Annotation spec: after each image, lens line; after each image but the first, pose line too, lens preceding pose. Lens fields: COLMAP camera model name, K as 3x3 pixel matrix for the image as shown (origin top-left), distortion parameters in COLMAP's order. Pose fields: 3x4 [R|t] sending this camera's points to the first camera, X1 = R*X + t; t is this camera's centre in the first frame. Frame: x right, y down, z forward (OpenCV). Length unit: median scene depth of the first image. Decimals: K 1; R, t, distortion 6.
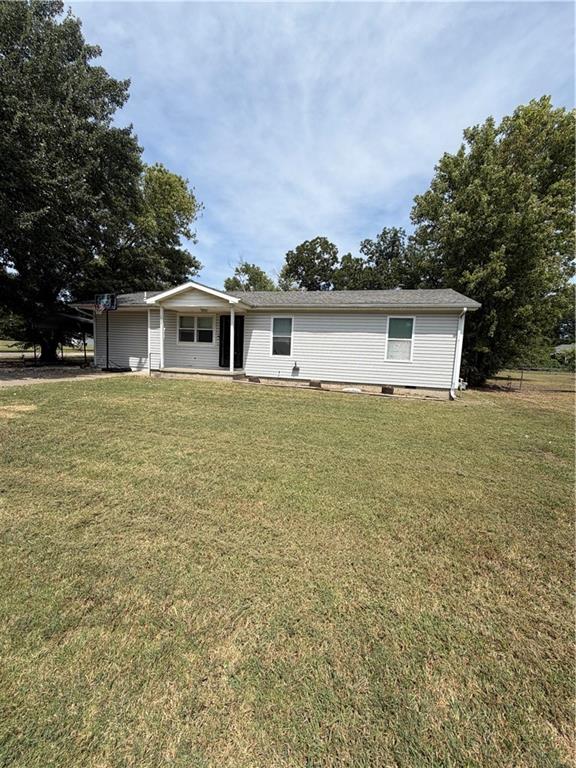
lens RADIAL K [[308.1, 0, 288.4], [0, 308.1, 380.7], [0, 0, 1]] dist [-0.004349, 0.000852]
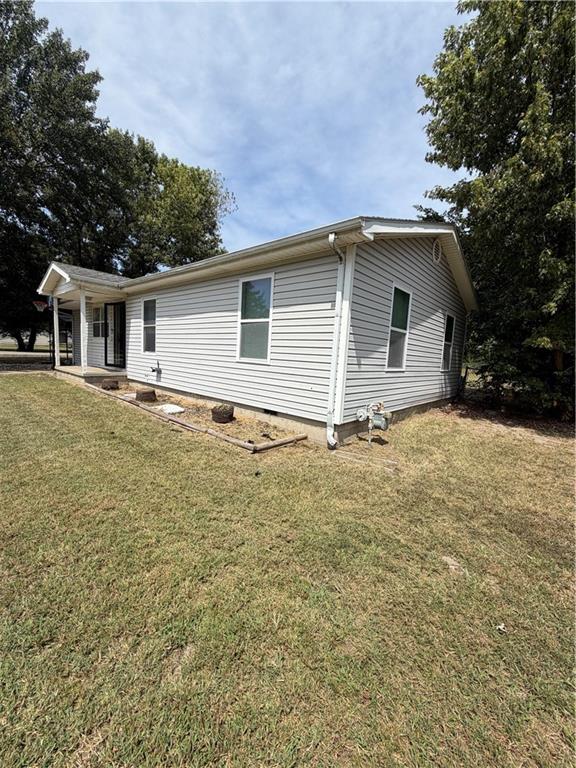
lens RADIAL K [[308.1, 0, 287.2], [0, 308.1, 388.8], [0, 0, 1]] dist [-0.004349, 0.000852]
pose [[0.895774, 0.055443, -0.441039, 0.647031], [-0.054036, 0.998415, 0.015760, -0.027695], [0.441213, 0.009714, 0.897350, 0.542869]]
